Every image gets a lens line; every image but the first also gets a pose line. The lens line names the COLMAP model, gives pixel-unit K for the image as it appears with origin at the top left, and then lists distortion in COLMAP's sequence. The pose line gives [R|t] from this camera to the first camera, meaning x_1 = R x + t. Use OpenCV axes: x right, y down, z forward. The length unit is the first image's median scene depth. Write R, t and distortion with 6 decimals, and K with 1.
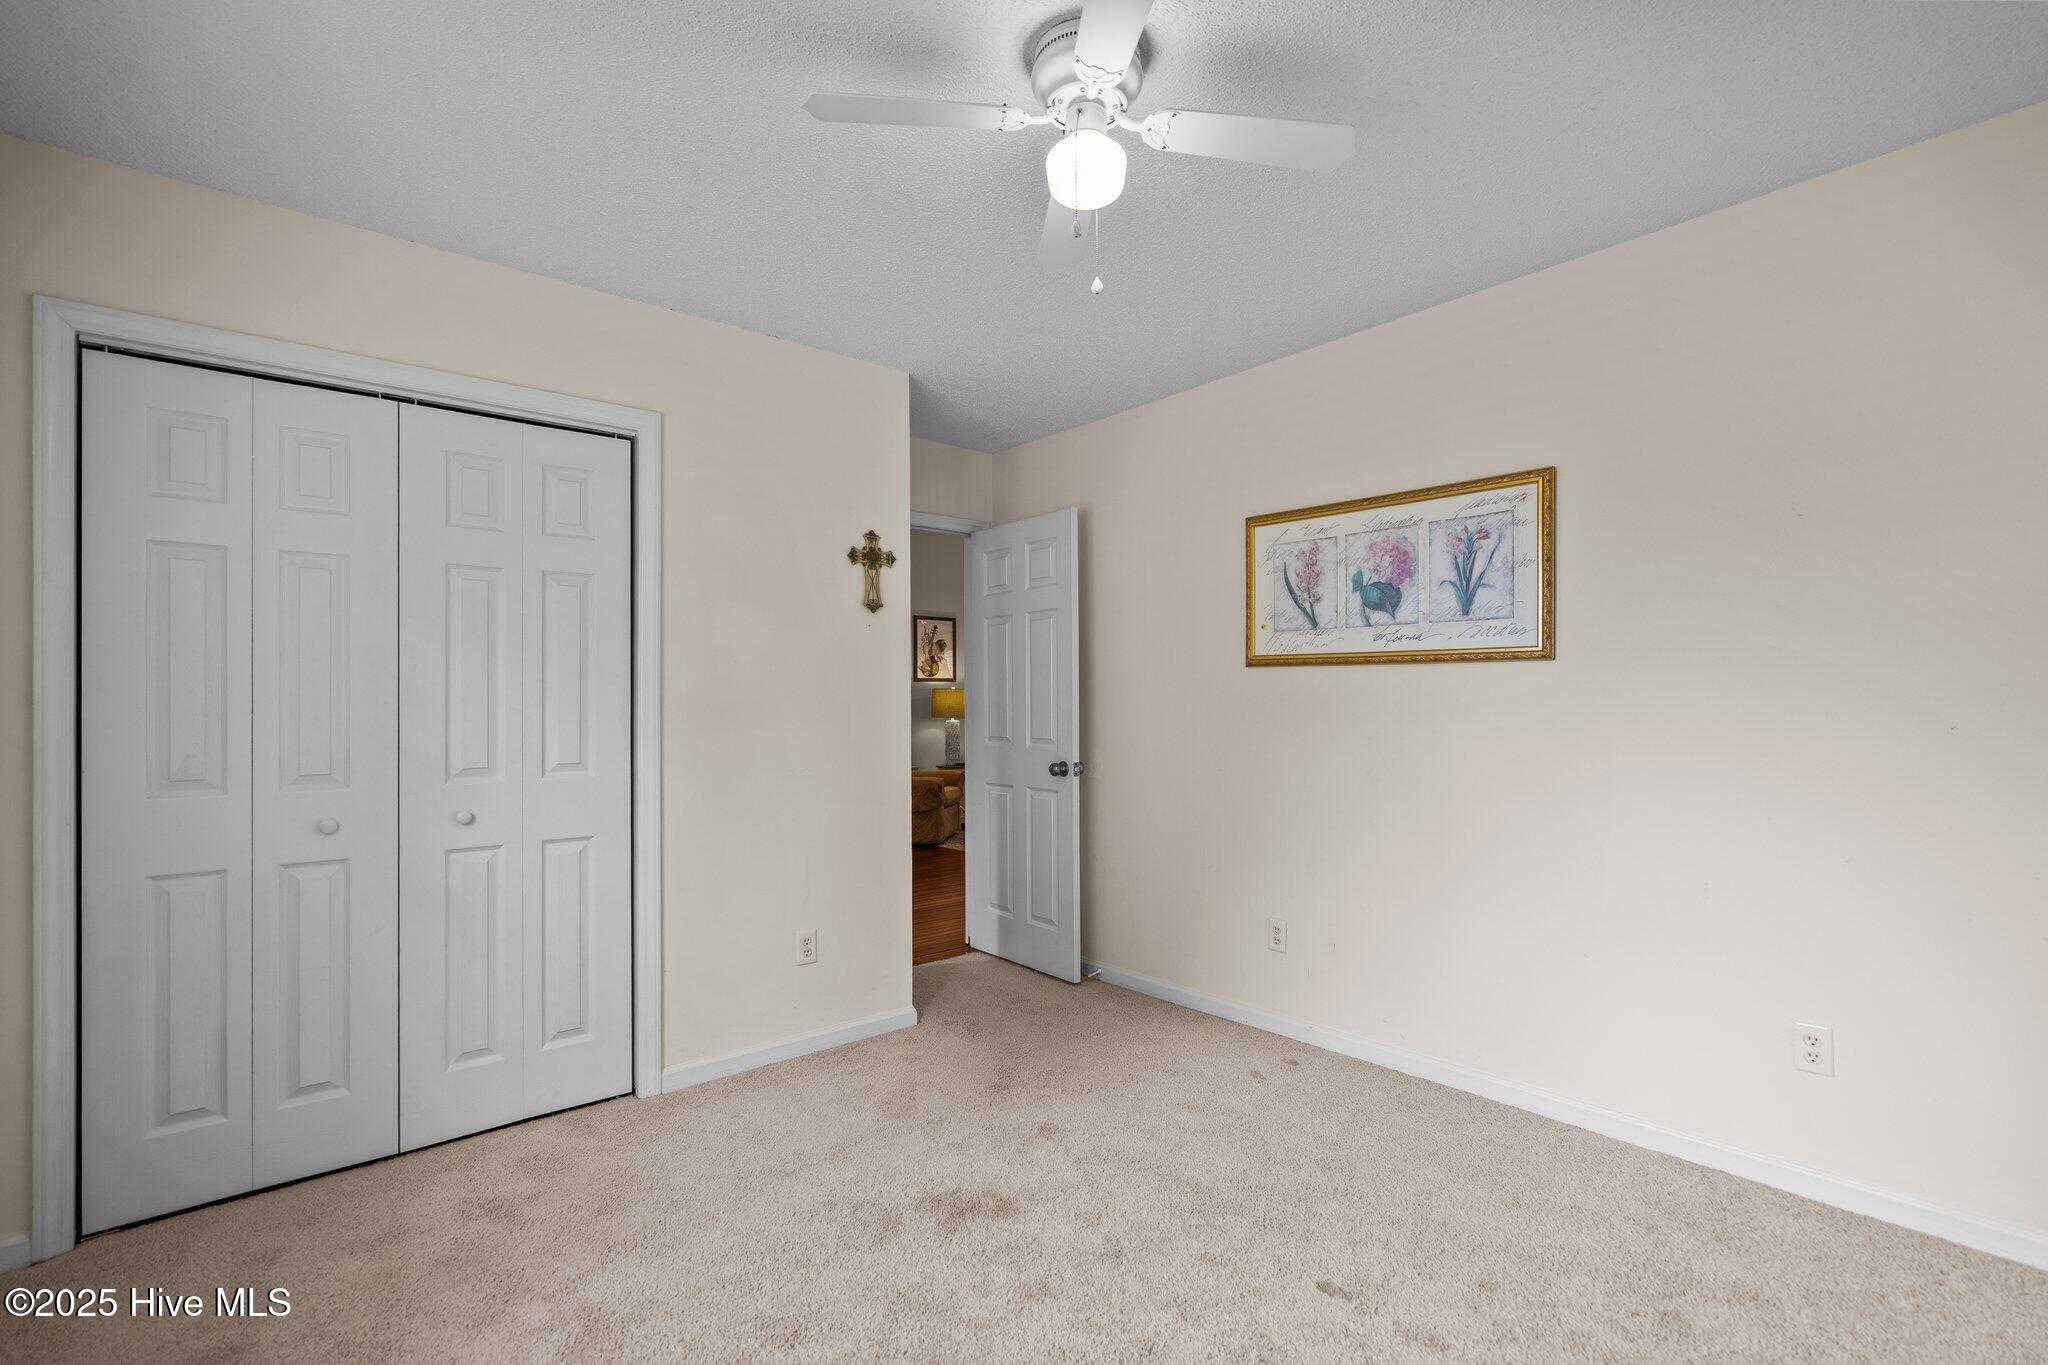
lens RADIAL K [[935.2, 0, 1025.4], [0, 935.2, 690.2], [0, 0, 1]] dist [0.013544, 0.000198]
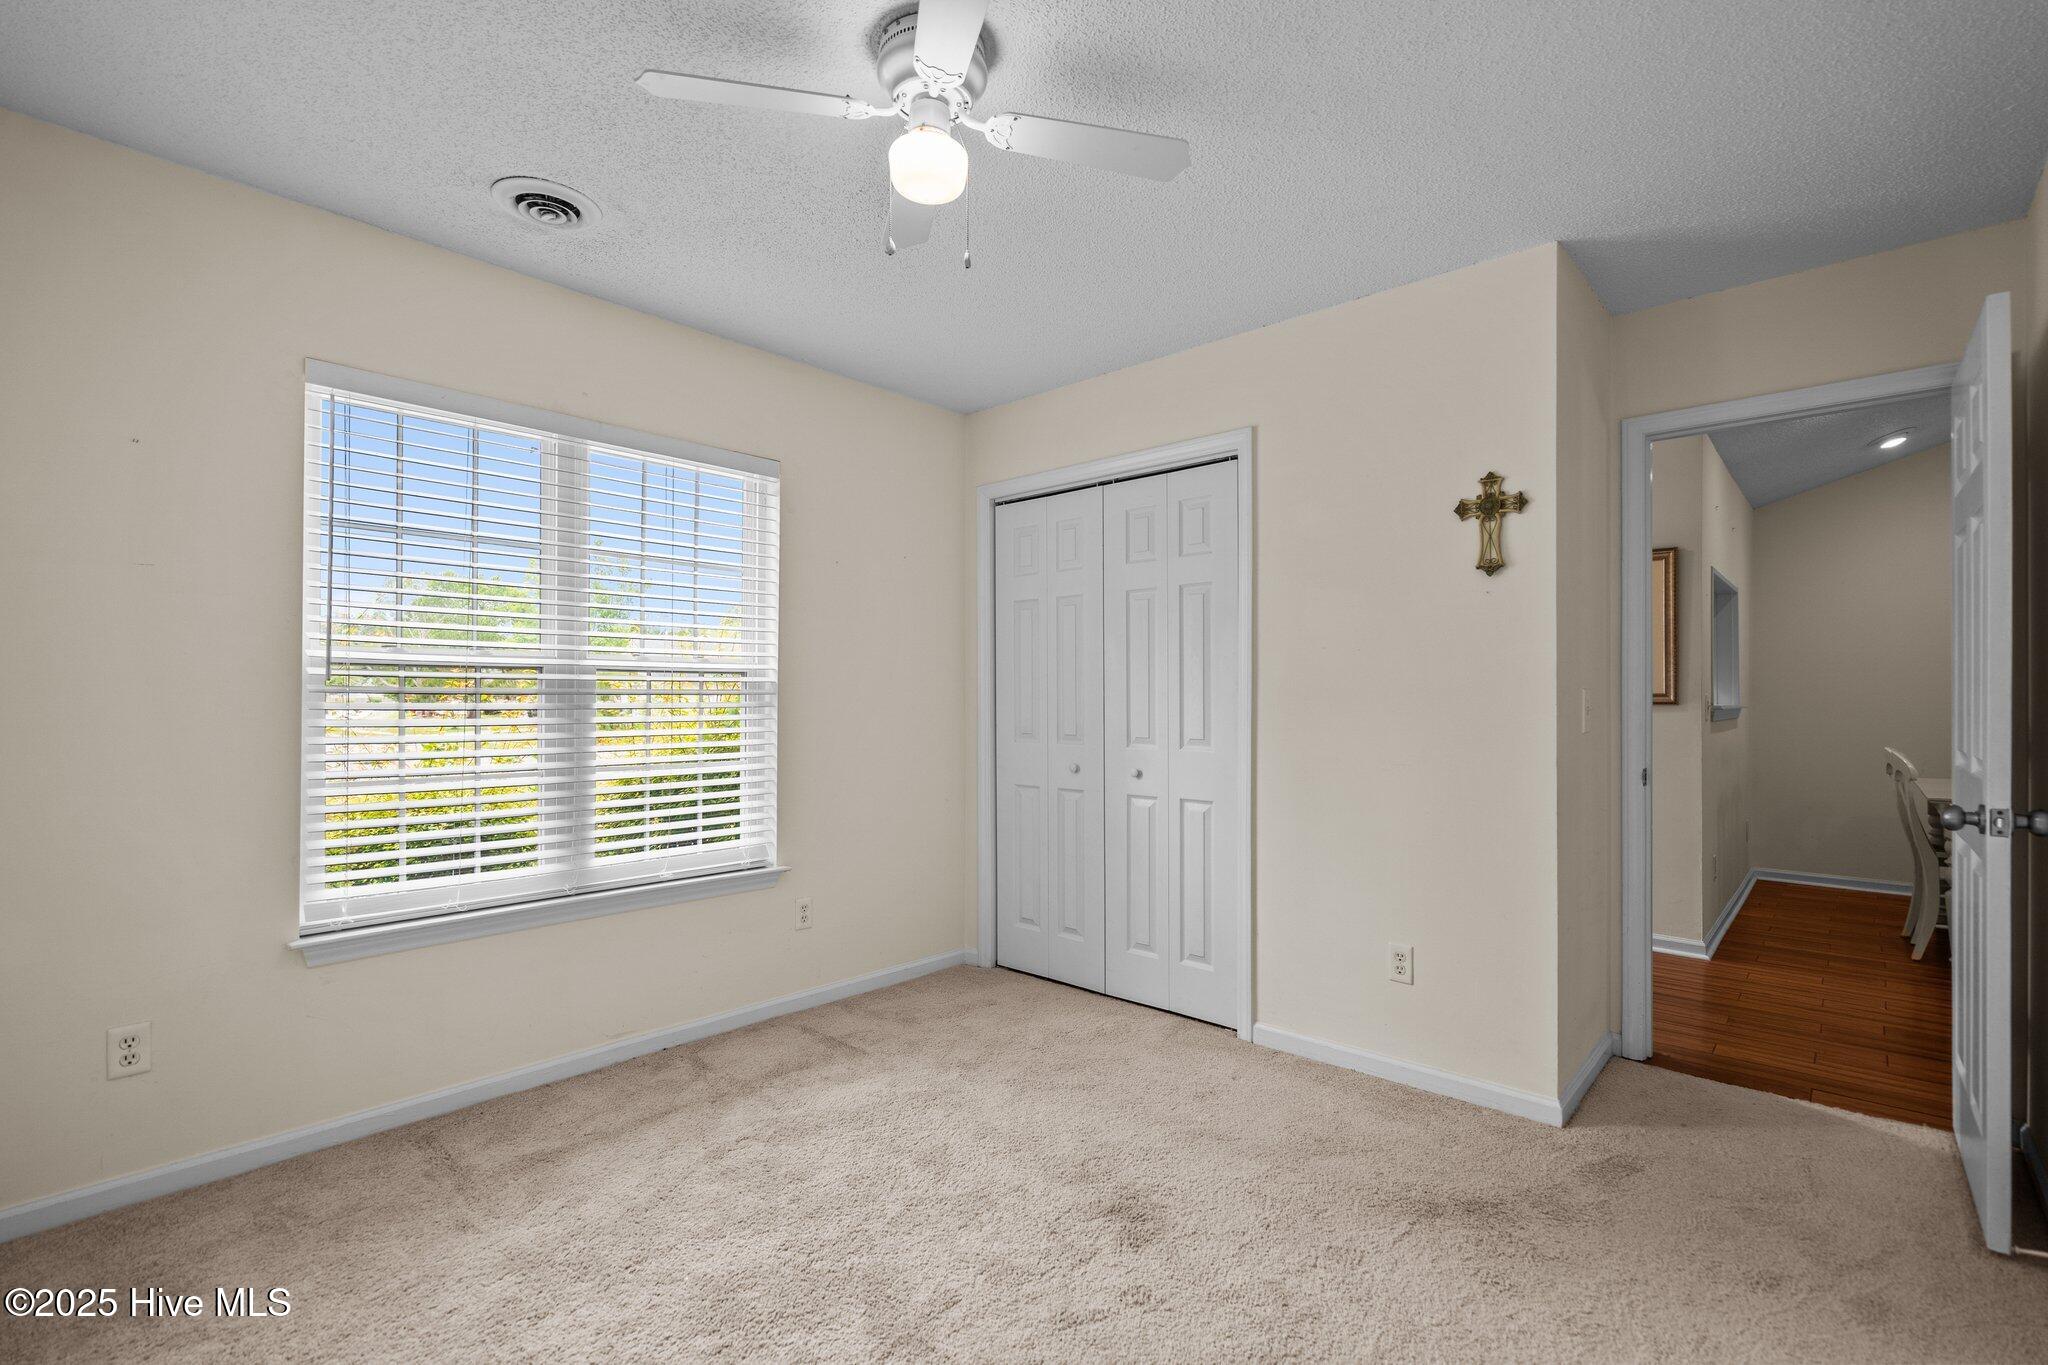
lens RADIAL K [[935.2, 0, 1025.4], [0, 935.2, 690.2], [0, 0, 1]] dist [0.013544, 0.000198]
pose [[0.144401, 0.005137, -0.989506, 0.684723], [0.017173, 0.999823, 0.007697, 0.000790], [0.989370, -0.018105, 0.144287, 0.598844]]
